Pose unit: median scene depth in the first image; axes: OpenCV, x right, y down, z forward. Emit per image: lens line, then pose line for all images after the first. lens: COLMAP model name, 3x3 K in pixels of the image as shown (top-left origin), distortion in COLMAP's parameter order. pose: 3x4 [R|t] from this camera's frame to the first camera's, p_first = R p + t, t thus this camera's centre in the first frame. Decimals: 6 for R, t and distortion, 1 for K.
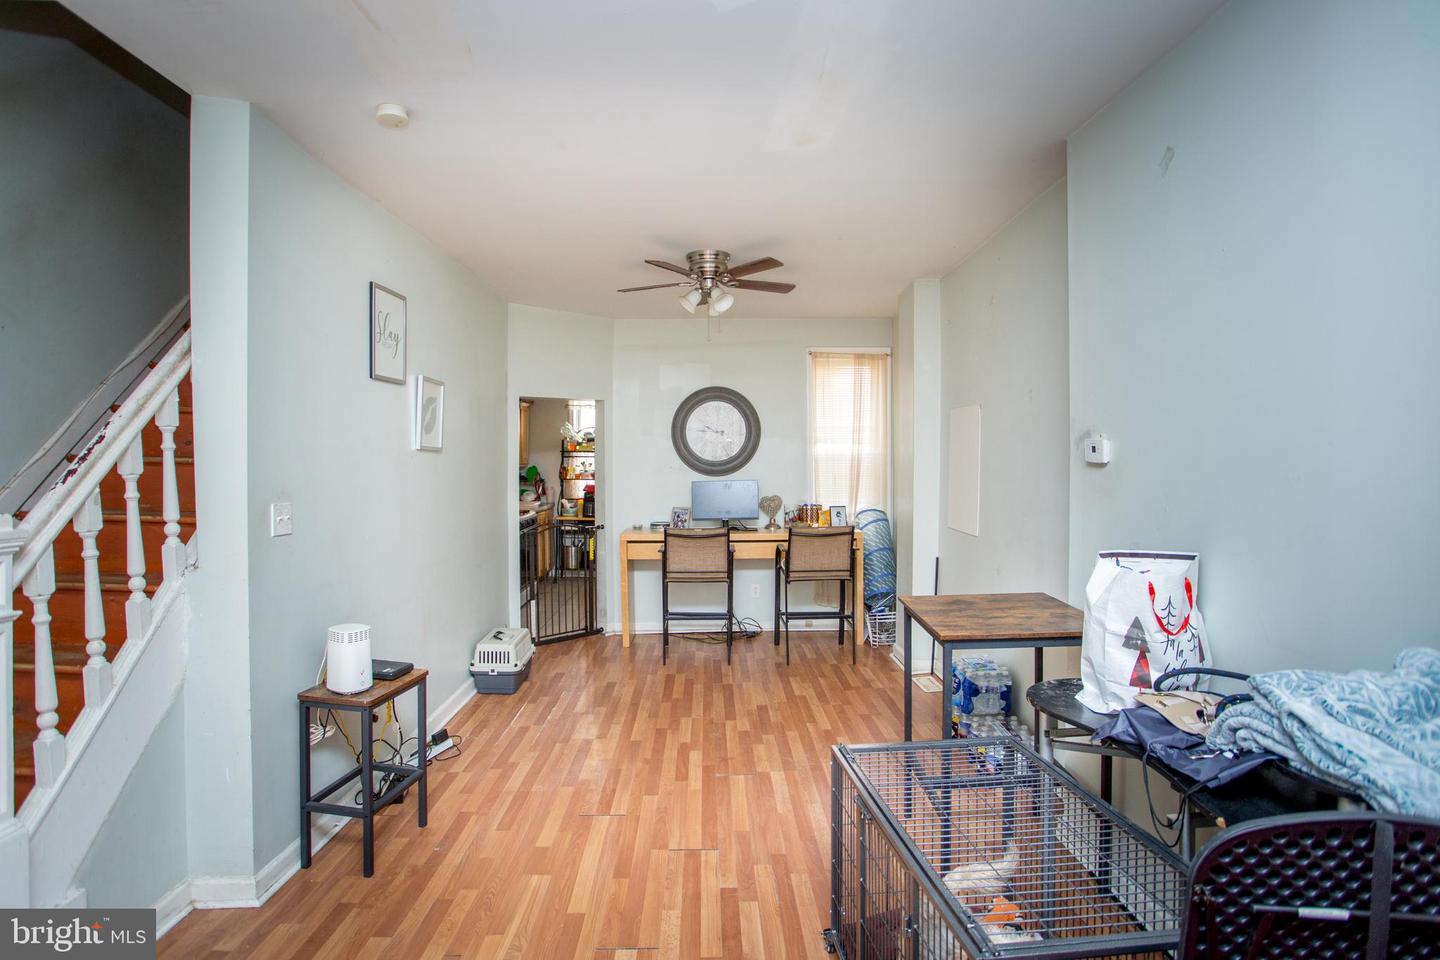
lens RADIAL K [[705.1, 0, 709.3], [0, 705.1, 475.2], [0, 0, 1]] dist [-0.070267, 0.031513]
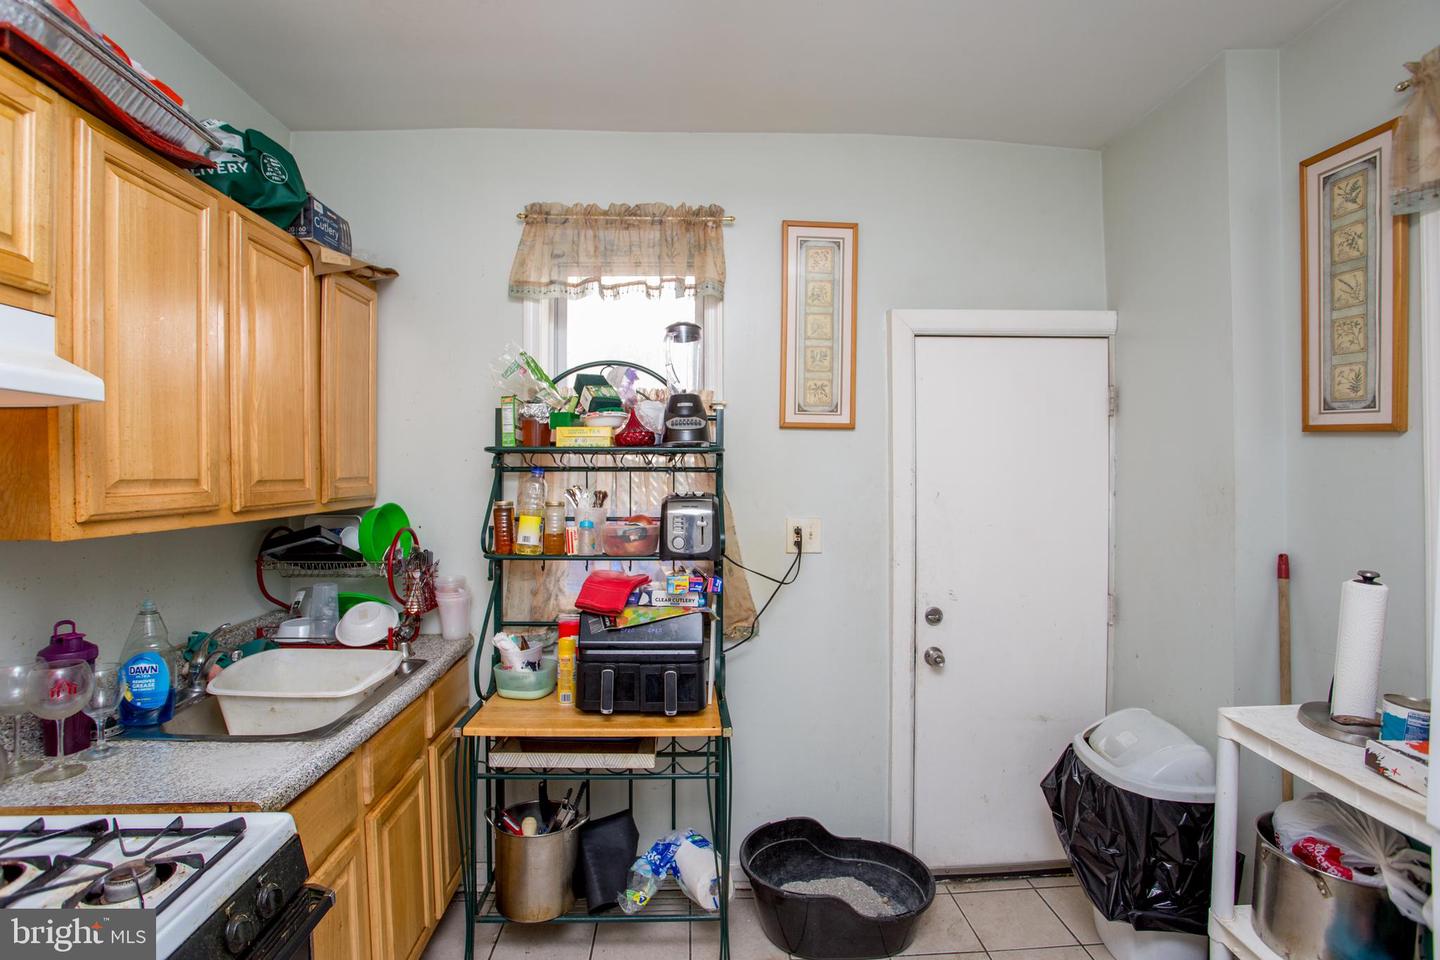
lens RADIAL K [[698.8, 0, 713.4], [0, 698.8, 471.6], [0, 0, 1]] dist [-0.081654, 0.038457]
pose [[0.999142, -0.006542, 0.040888, -0.283122], [0.007018, 0.999909, -0.011496, -0.045403], [-0.040809, 0.011773, 0.999098, 1.512377]]
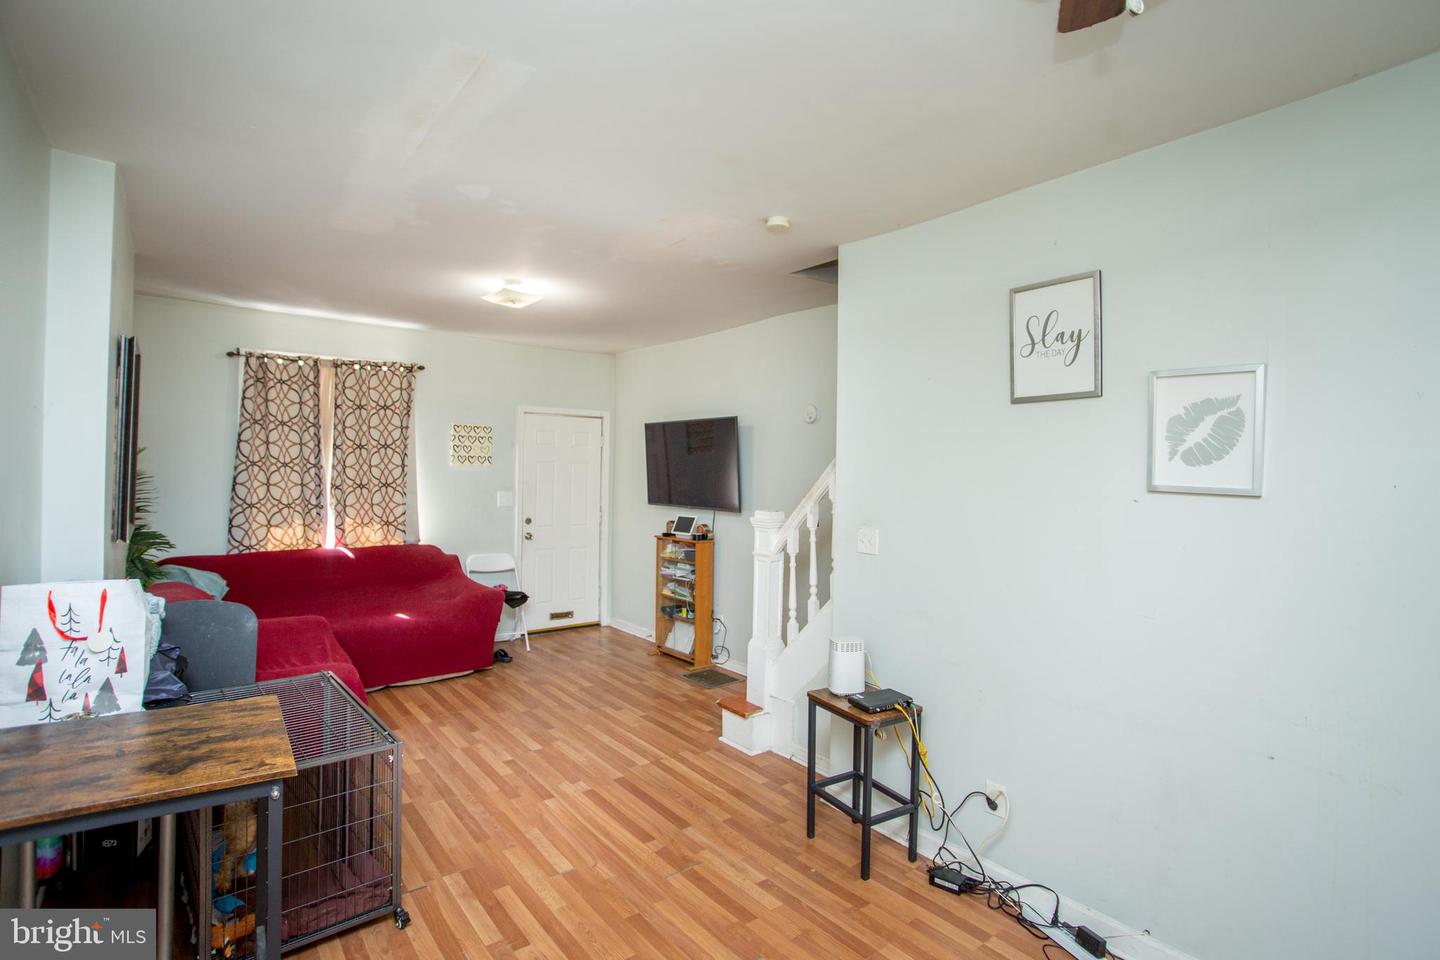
lens RADIAL K [[698.8, 0, 713.4], [0, 698.8, 471.6], [0, 0, 1]] dist [-0.081654, 0.038457]
pose [[-0.788726, -0.015816, -0.614542, 0.232811], [-0.033165, 0.999308, 0.016846, -0.045233], [0.613850, 0.033668, -0.788704, 1.089719]]
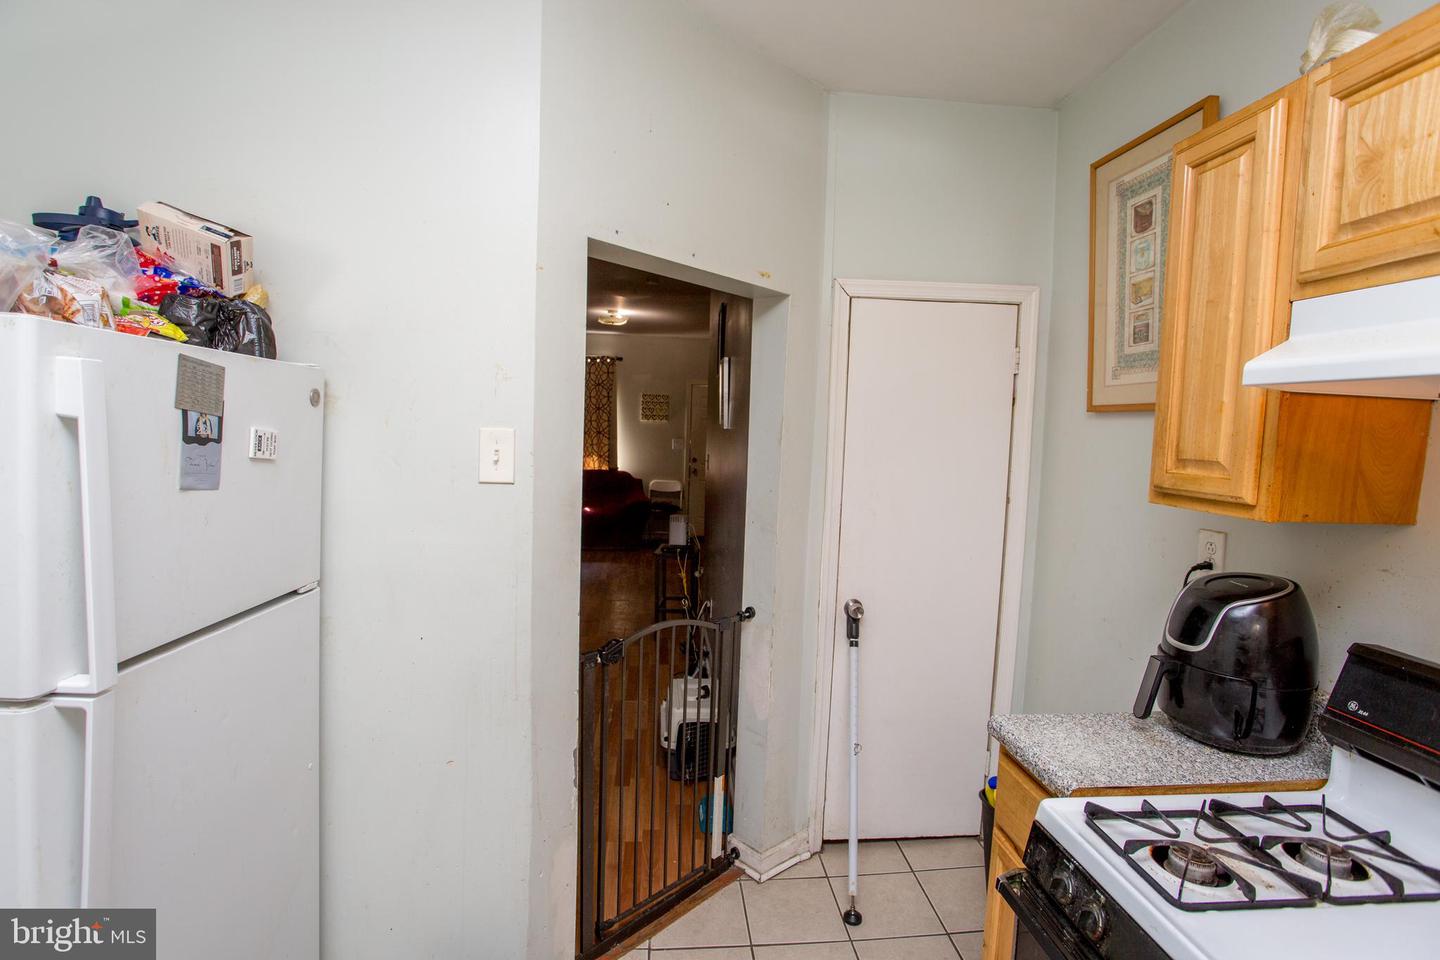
lens RADIAL K [[705.1, 0, 709.3], [0, 705.1, 475.2], [0, 0, 1]] dist [-0.070267, 0.031513]
pose [[-0.996973, -0.029340, -0.072006, -0.278389], [-0.035915, 0.995130, 0.091792, -0.057954], [0.068962, 0.094100, -0.993171, 1.894434]]
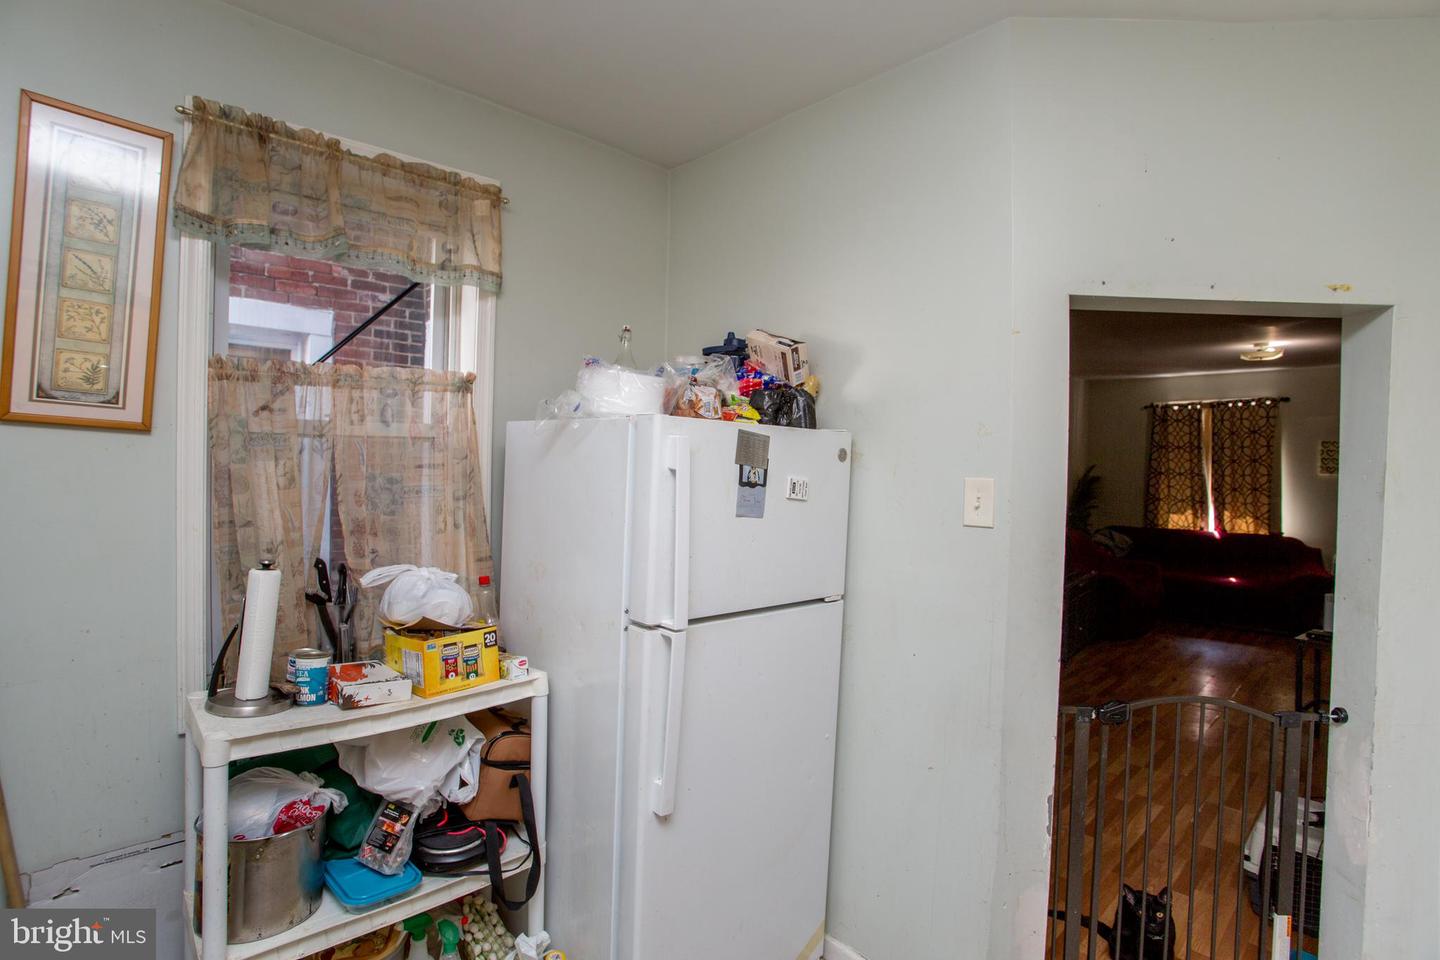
lens RADIAL K [[705.1, 0, 709.3], [0, 705.1, 475.2], [0, 0, 1]] dist [-0.070267, 0.031513]
pose [[-0.688697, -0.024473, 0.724636, -0.399000], [-0.004997, 0.999567, 0.029009, -0.057426], [-0.725032, 0.016357, -0.688521, 1.923702]]
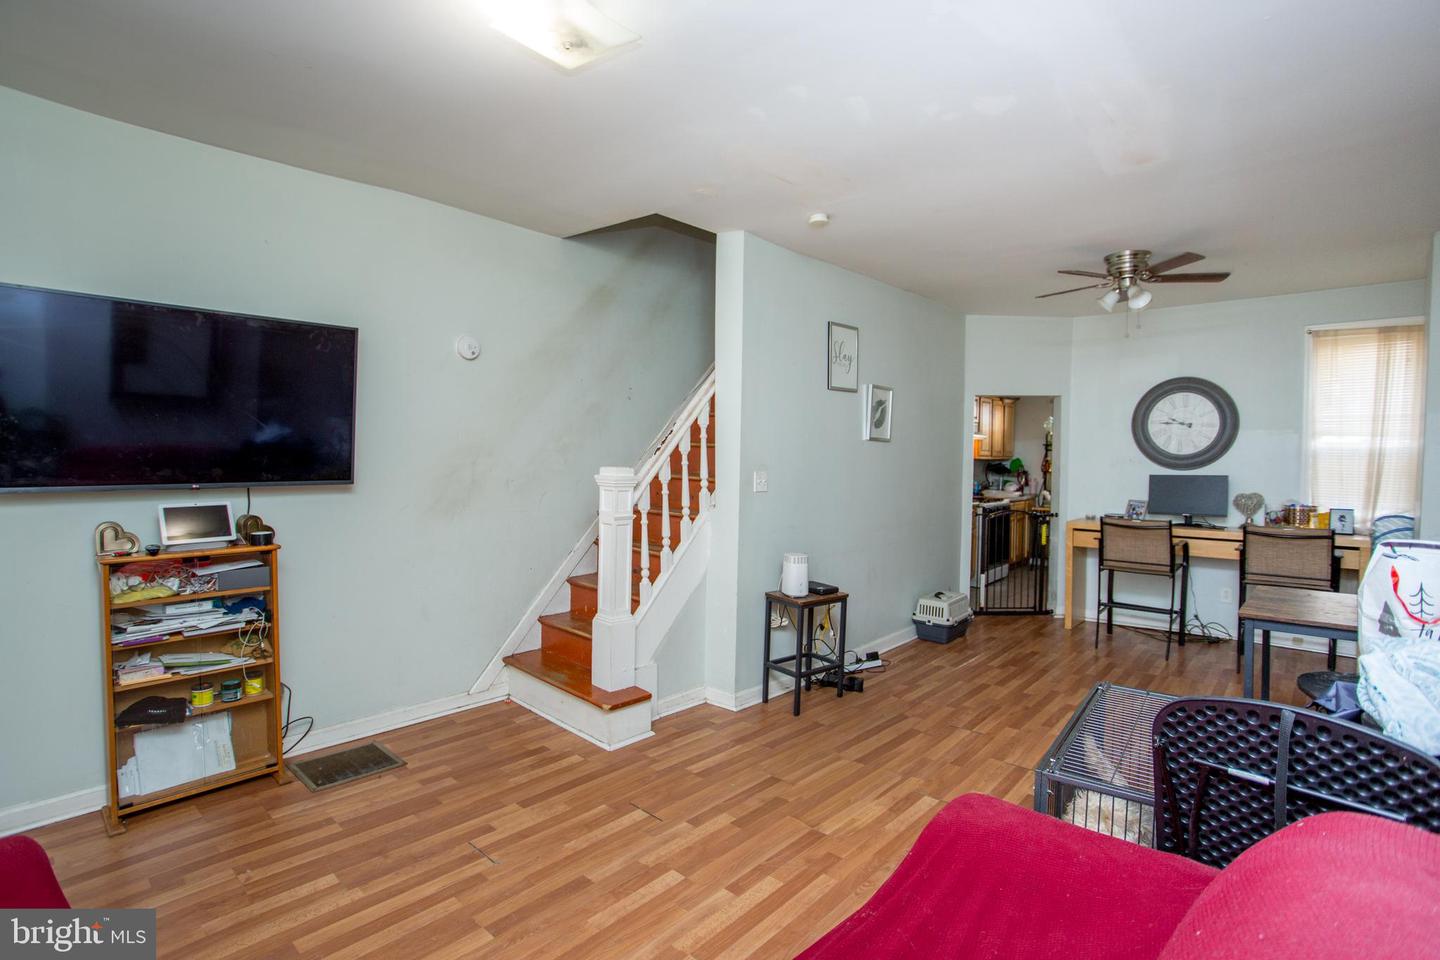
lens RADIAL K [[698.8, 0, 713.4], [0, 698.8, 471.6], [0, 0, 1]] dist [-0.081654, 0.038457]
pose [[0.738121, 0.029433, -0.674026, 0.233966], [-0.027997, 0.999524, 0.012986, 0.013238], [0.674087, 0.009285, 0.738594, -0.163969]]
